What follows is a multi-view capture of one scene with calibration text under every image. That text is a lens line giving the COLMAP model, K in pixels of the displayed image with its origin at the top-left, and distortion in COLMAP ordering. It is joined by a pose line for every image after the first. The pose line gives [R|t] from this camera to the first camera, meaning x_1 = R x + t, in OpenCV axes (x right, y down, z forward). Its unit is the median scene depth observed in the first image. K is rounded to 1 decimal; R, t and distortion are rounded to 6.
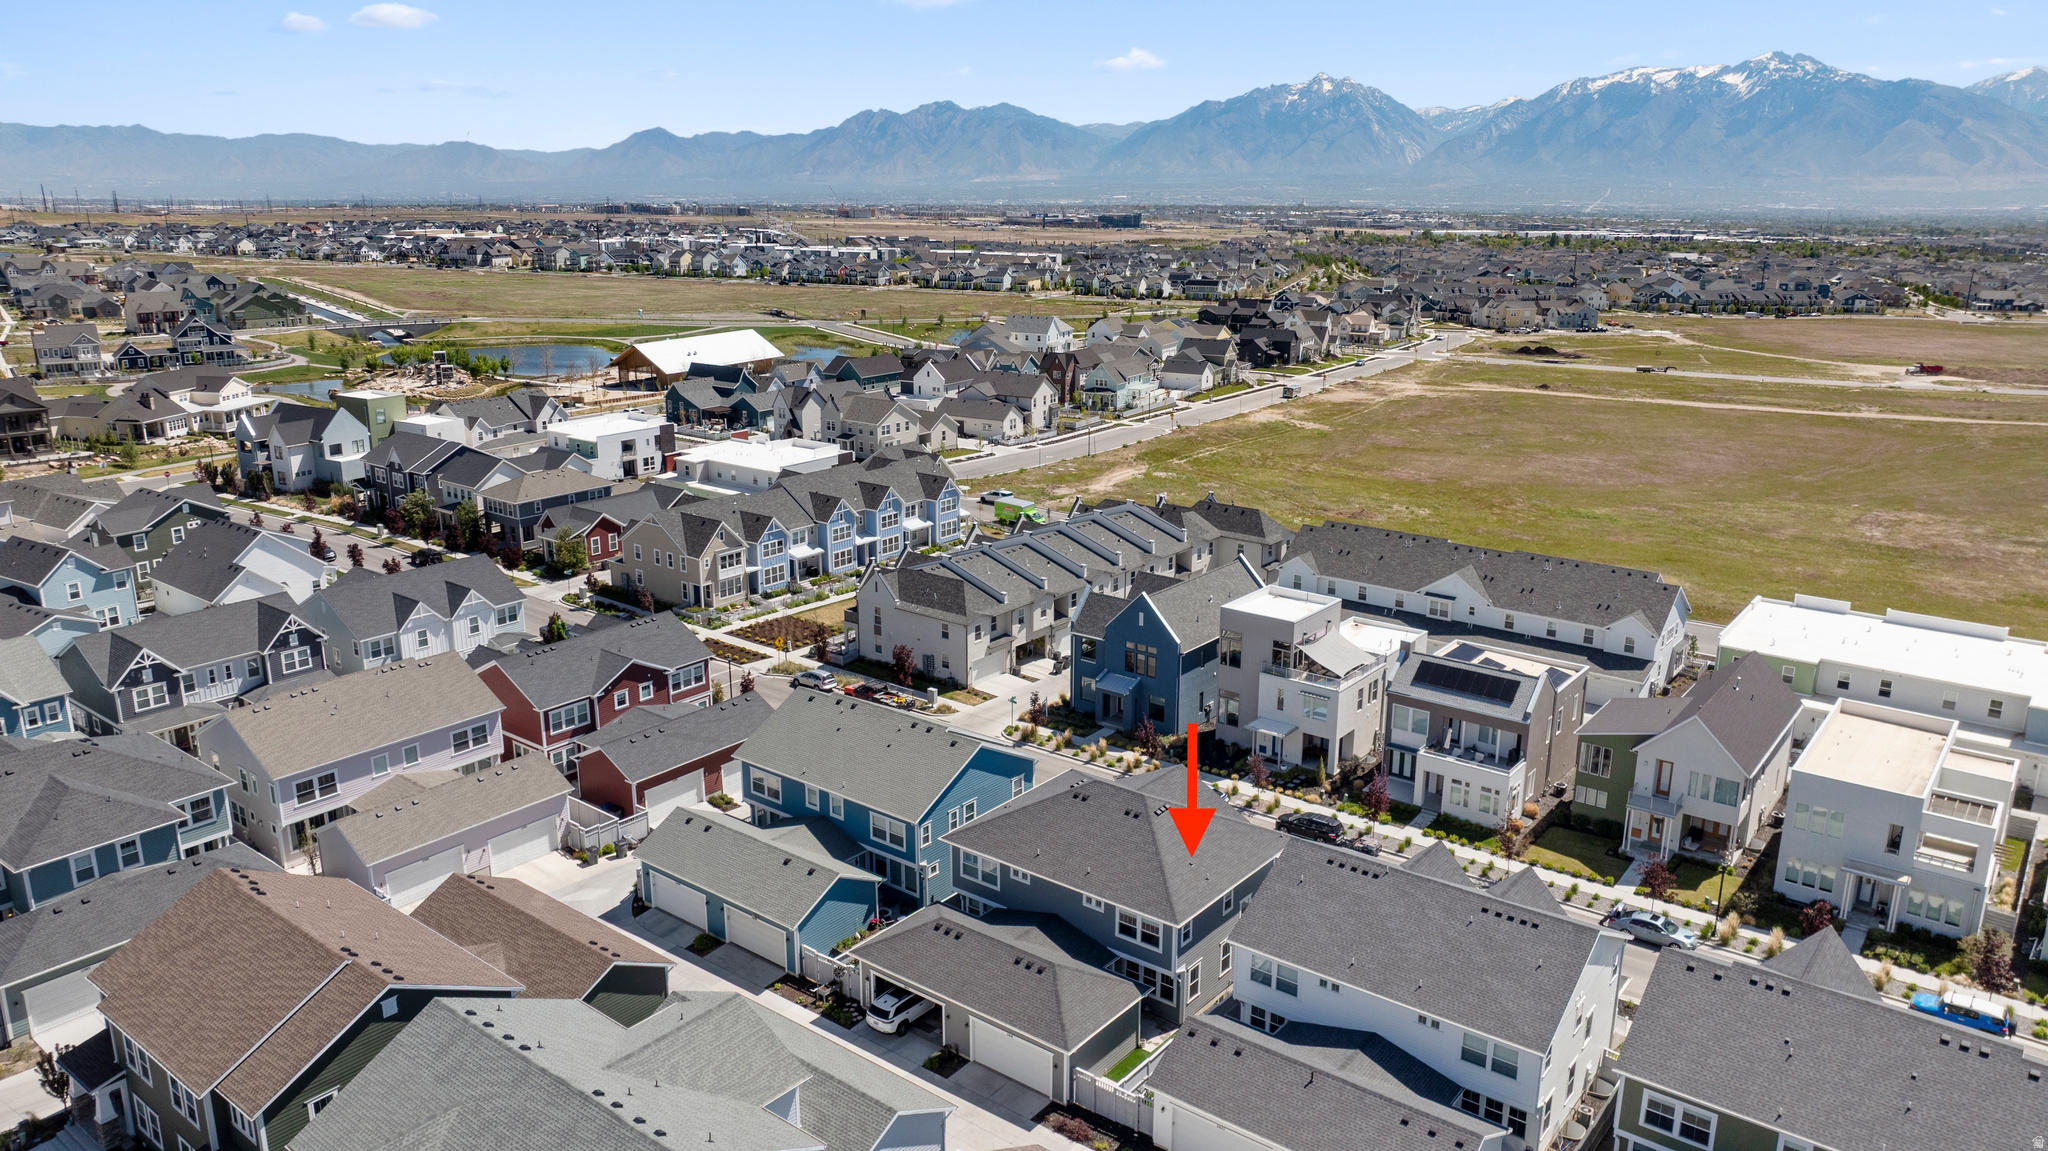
lens RADIAL K [[1457.1, 0, 1022.7], [0, 1457.1, 566.5], [0, 0, 1]] dist [-0.021032, 0.004631]
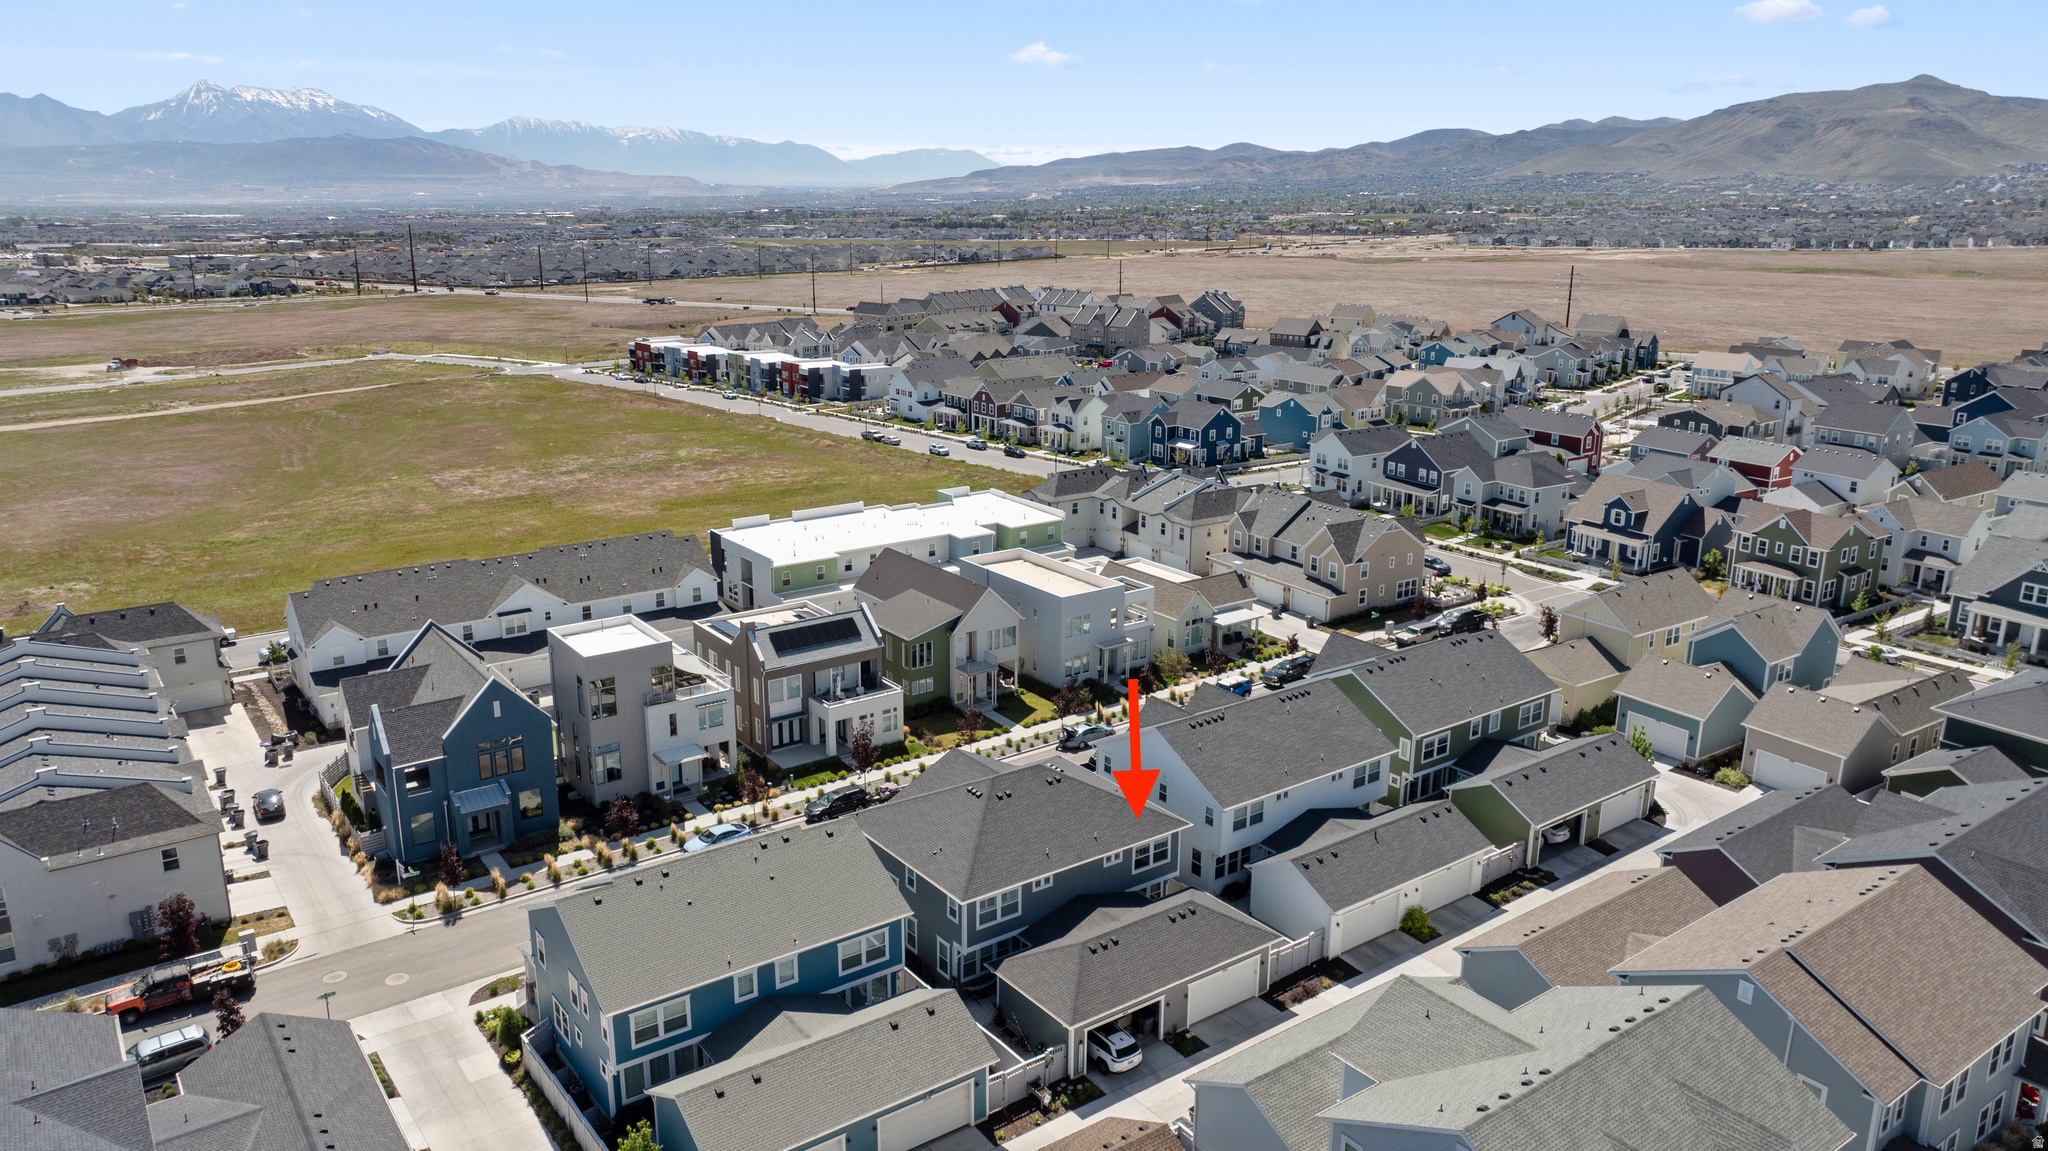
lens RADIAL K [[1457.1, 0, 1022.7], [0, 1457.1, 566.5], [0, 0, 1]] dist [-0.021032, 0.004631]
pose [[0.252038, -0.249813, 0.934917, -0.392897], [0.244930, 0.951117, 0.188112, -0.081352], [-0.936208, 0.181578, 0.300904, 0.303351]]
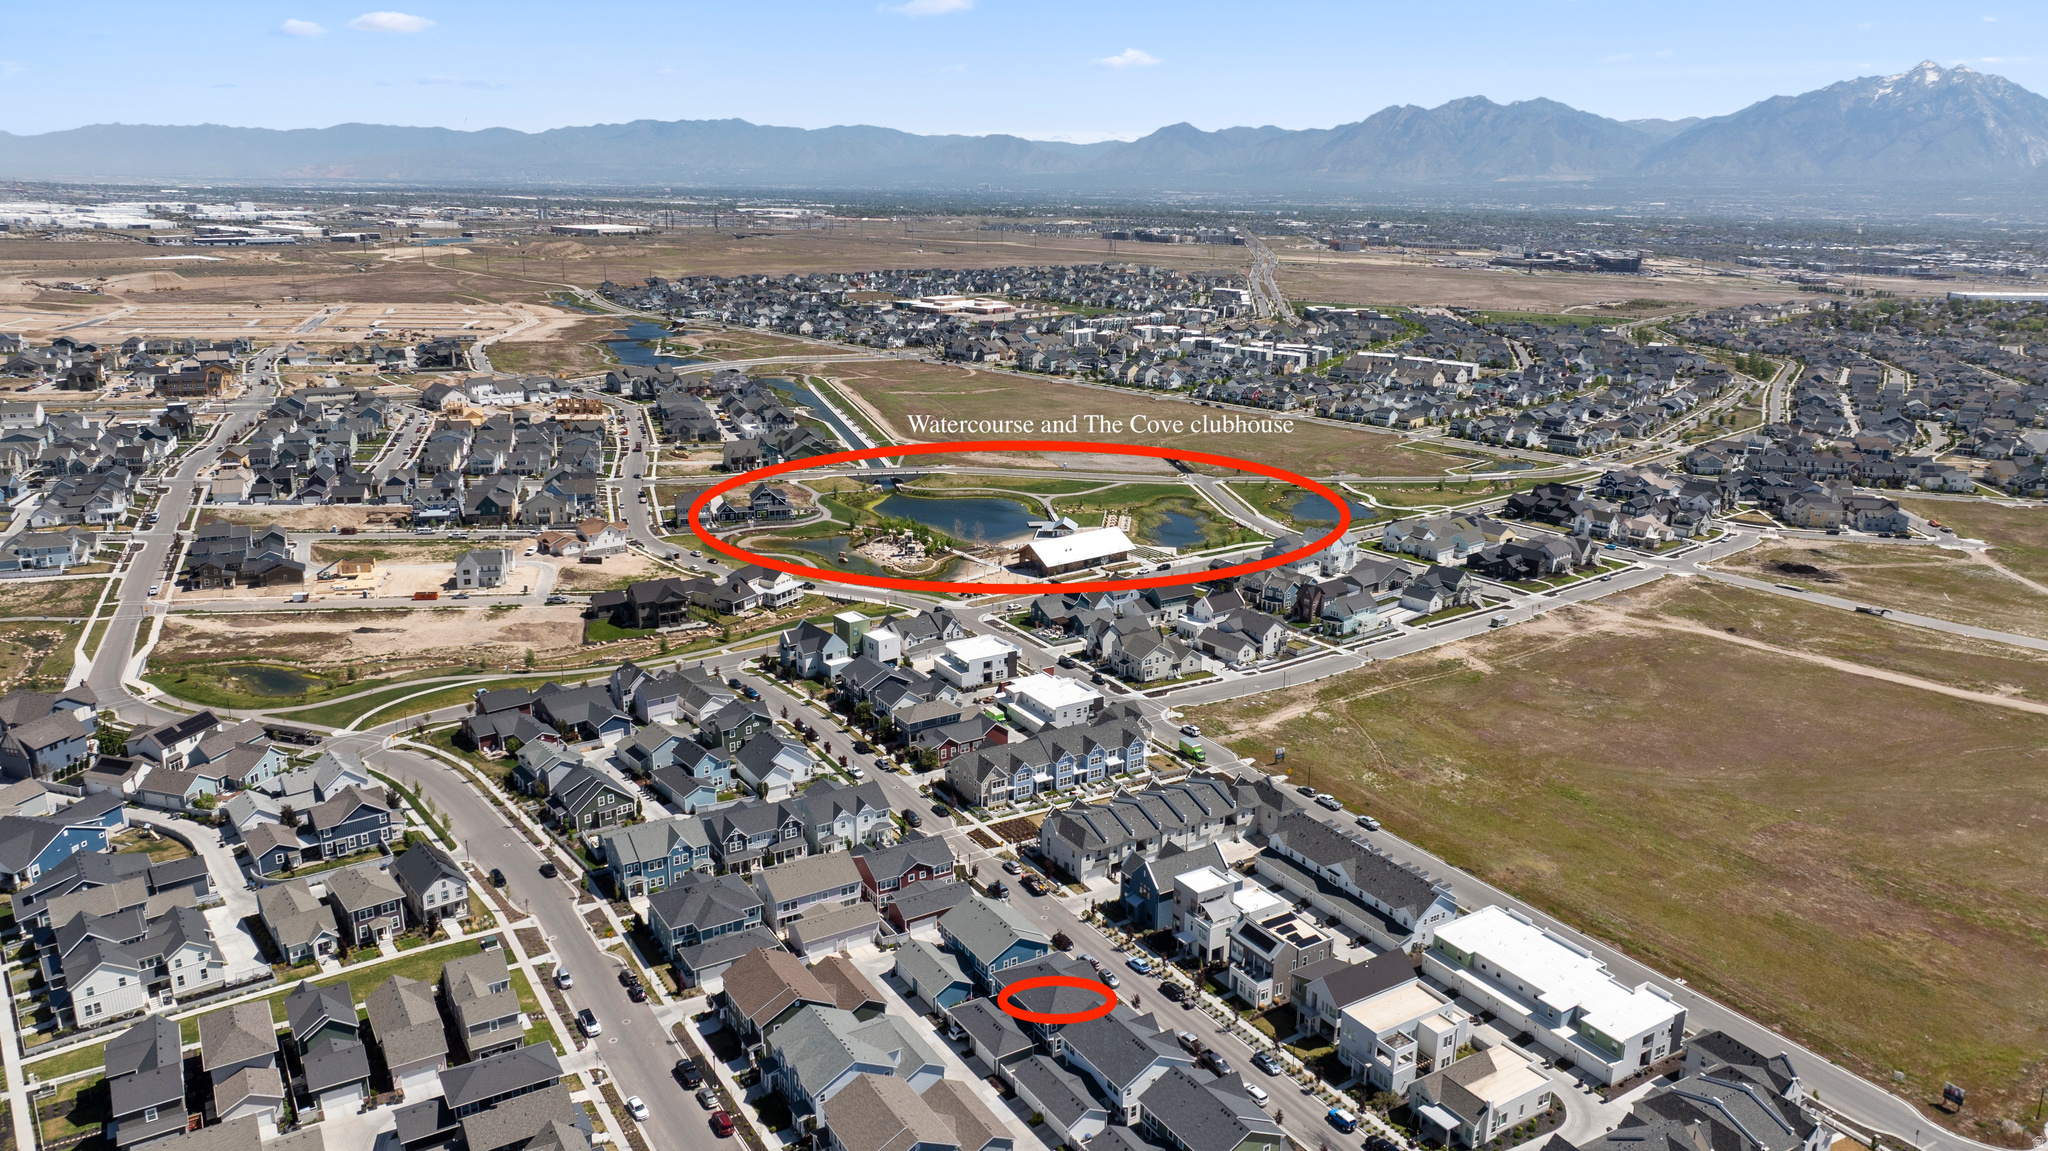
lens RADIAL K [[1457.1, 0, 1022.7], [0, 1457.1, 566.5], [0, 0, 1]] dist [-0.021032, 0.004631]
pose [[0.941308, 0.103479, -0.321295, 0.365882], [-0.100565, 0.994598, 0.025701, -0.297950], [0.322219, 0.008118, 0.946630, -0.721775]]
